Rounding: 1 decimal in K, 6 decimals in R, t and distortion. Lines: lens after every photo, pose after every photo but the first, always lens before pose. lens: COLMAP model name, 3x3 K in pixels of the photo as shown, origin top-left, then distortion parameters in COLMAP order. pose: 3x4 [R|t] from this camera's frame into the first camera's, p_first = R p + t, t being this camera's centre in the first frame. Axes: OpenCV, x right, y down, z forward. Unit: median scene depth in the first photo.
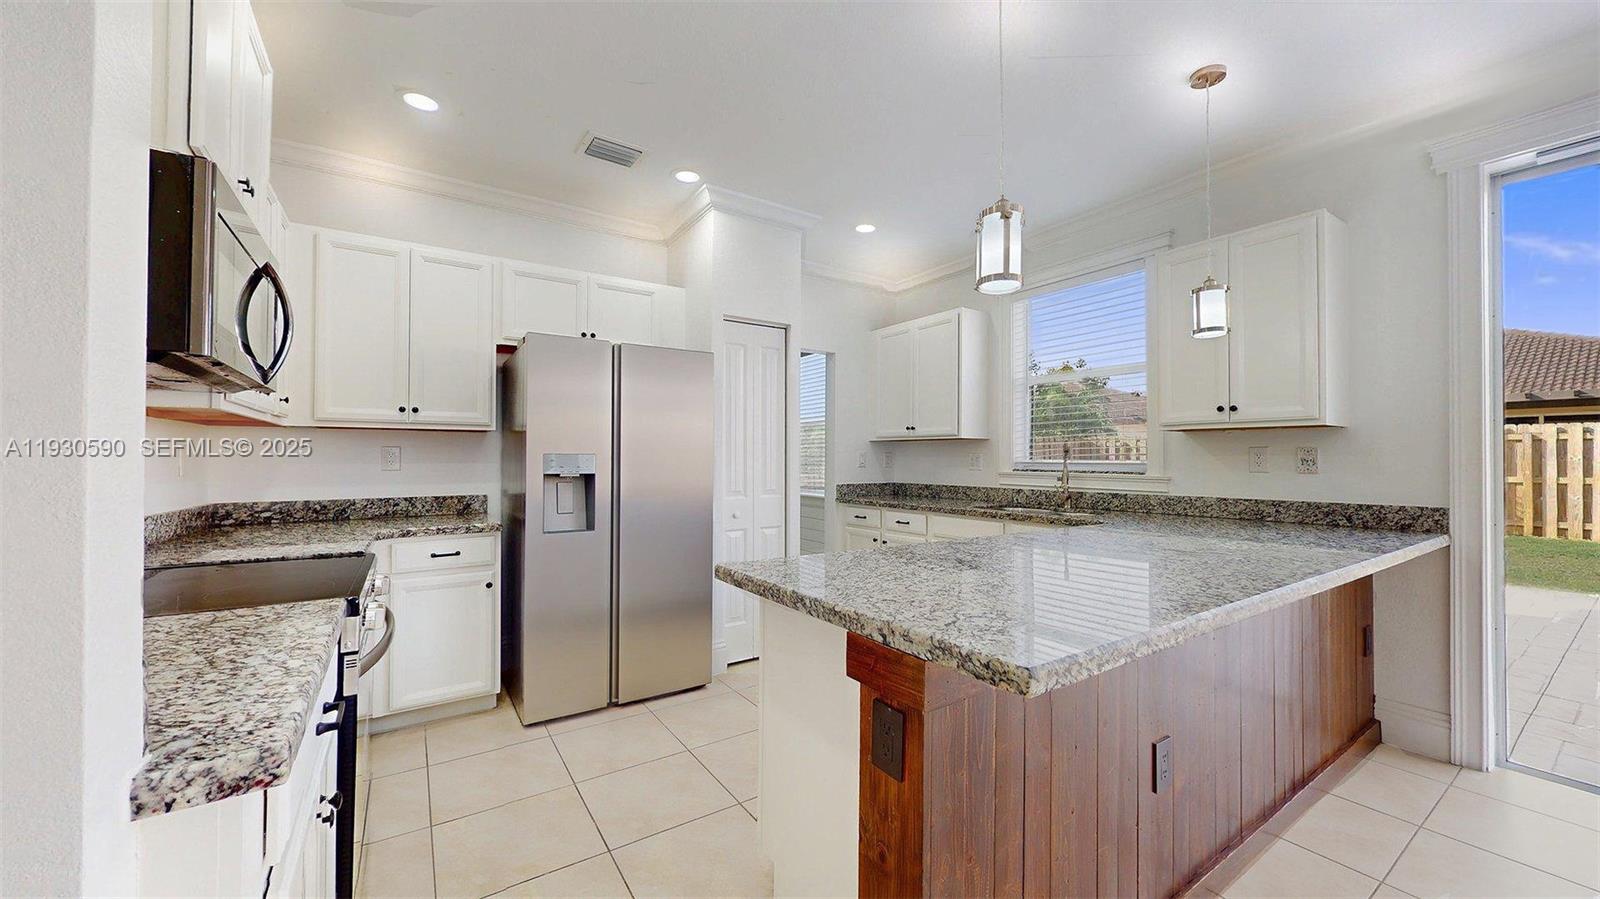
lens RADIAL K [[586.4, 0, 803.5], [0, 586.4, 452.9], [0, 0, 1]] dist [0.001677, 0.000157]
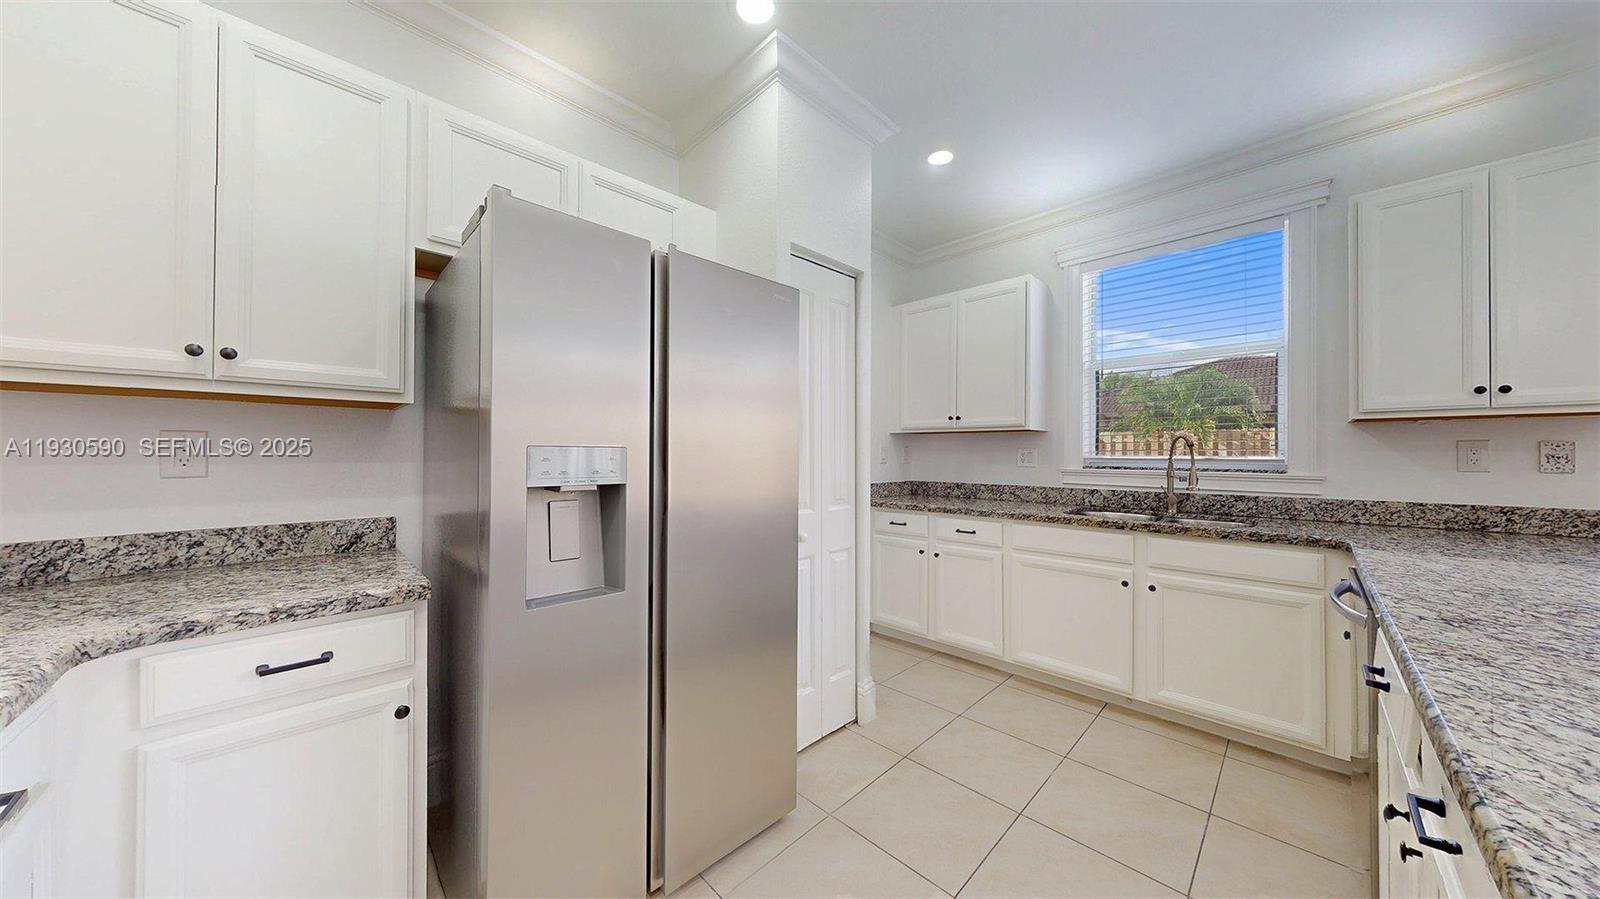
lens RADIAL K [[500.0, 0, 798.0], [0, 500.0, 449.0], [0, 0, 1]] dist [0.000700, 0.000025]
pose [[0.982745, 0.002245, 0.184952, -0.258205], [-0.002507, 0.999996, 0.001182, 0.003350], [-0.184949, -0.001626, 0.982747, 0.473877]]
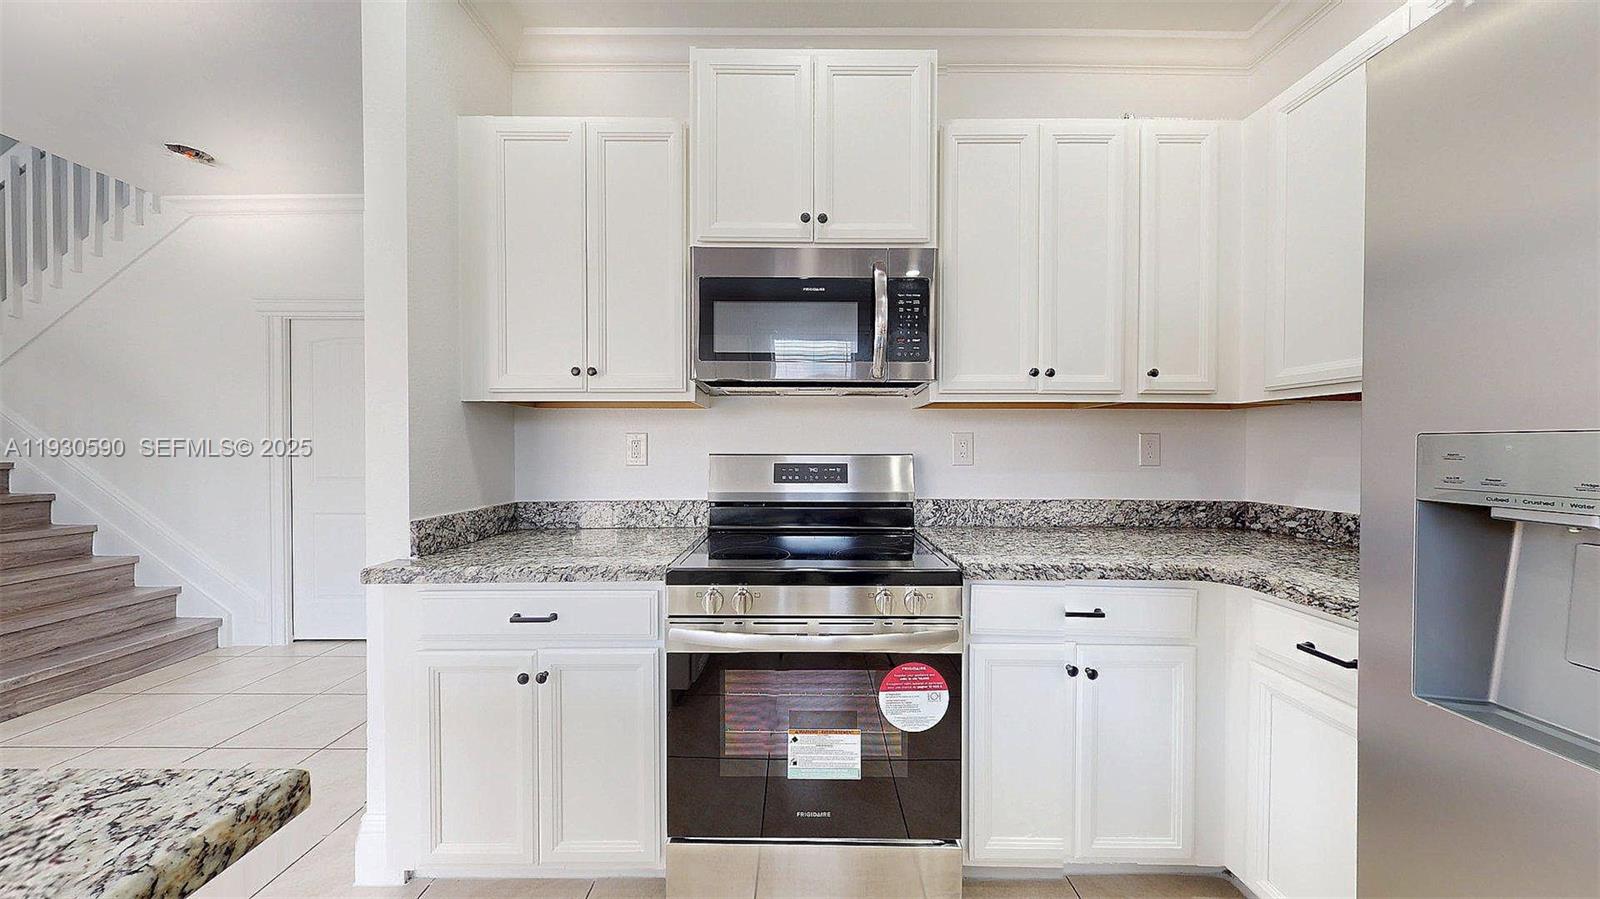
lens RADIAL K [[516.2, 0, 796.6], [0, 516.2, 451.6], [0, 0, 1]] dist [-0.009025, 0.000027]
pose [[-0.558053, 0.005157, -0.829790, -0.036141], [0.003440, 0.999986, 0.003901, 0.008769], [0.829798, -0.000677, -0.558063, 0.769427]]
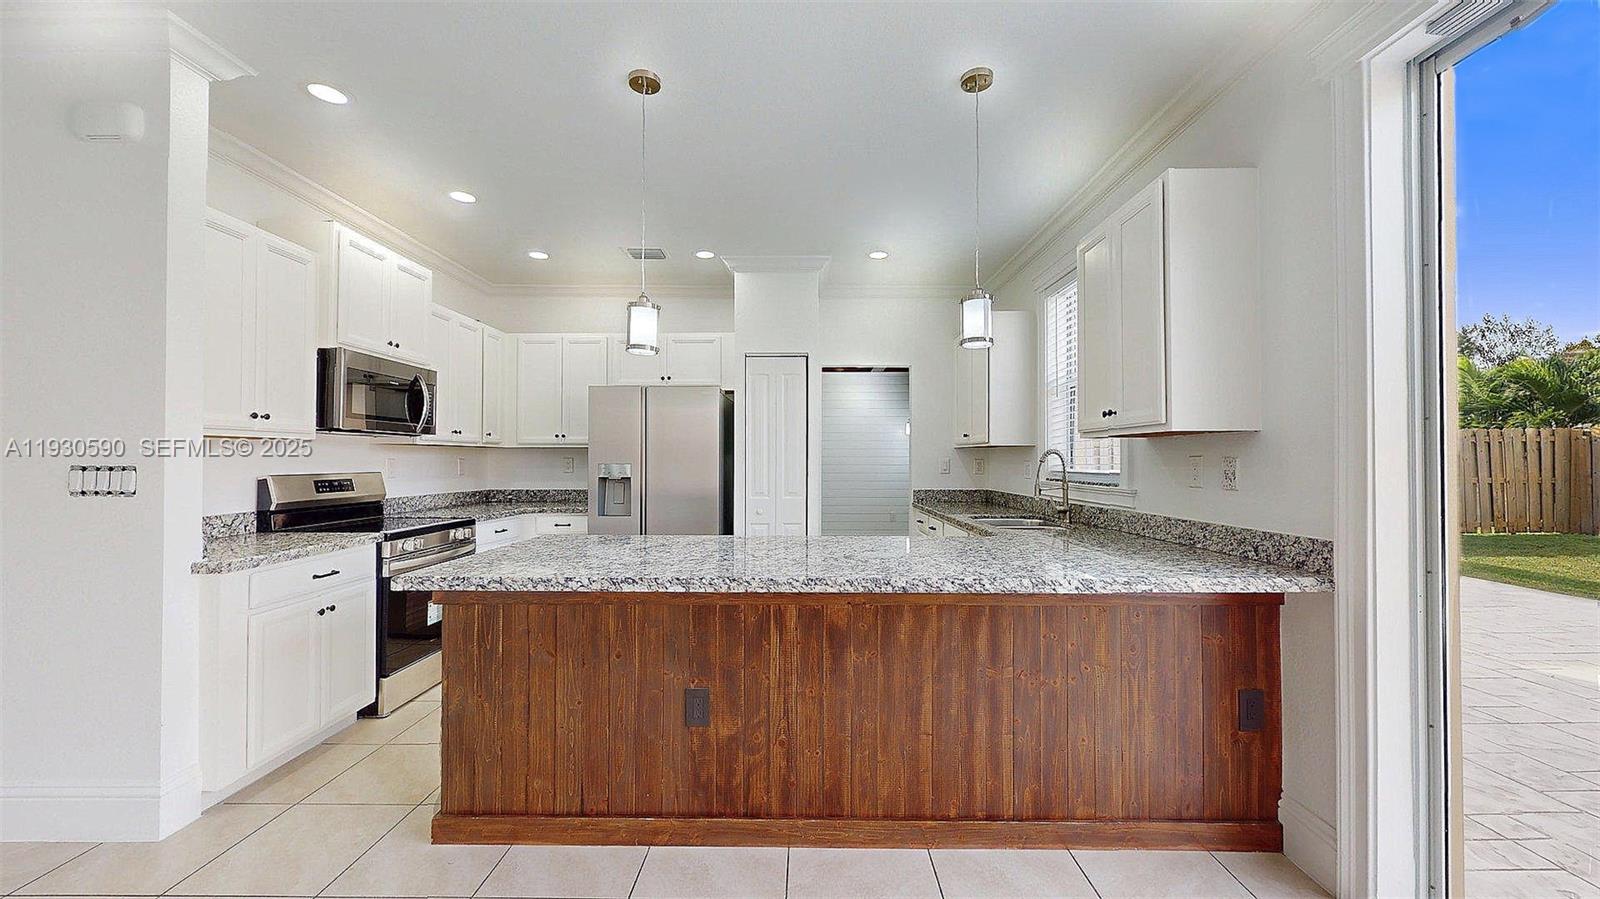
lens RADIAL K [[586.4, 0, 803.5], [0, 586.4, 452.9], [0, 0, 1]] dist [0.001677, 0.000157]
pose [[0.823329, -0.008716, -0.567497, 0.759041], [0.006313, 0.999961, -0.006198, -0.011161], [0.567529, 0.001520, 0.823352, 0.035032]]
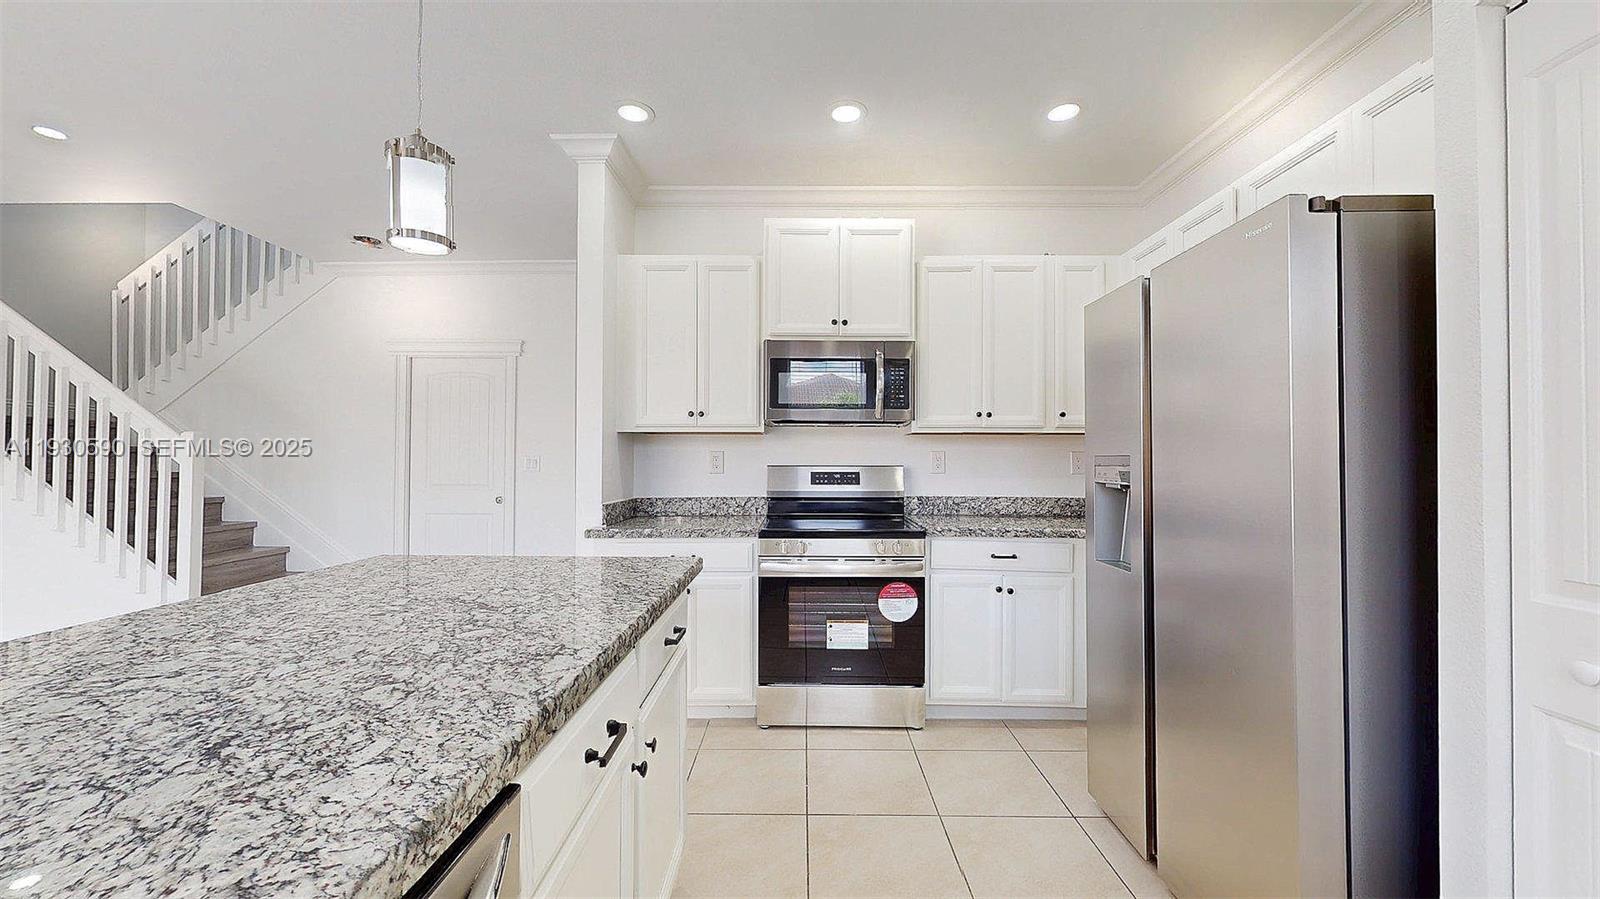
lens RADIAL K [[603.7, 0, 789.8], [0, 603.7, 448.4], [0, 0, 1]] dist [0.000710, 0.000045]
pose [[-0.569003, -0.017104, -0.822158, 0.384960], [0.001278, 0.999764, -0.021684, 0.006635], [0.822335, -0.013389, -0.568847, 0.991088]]
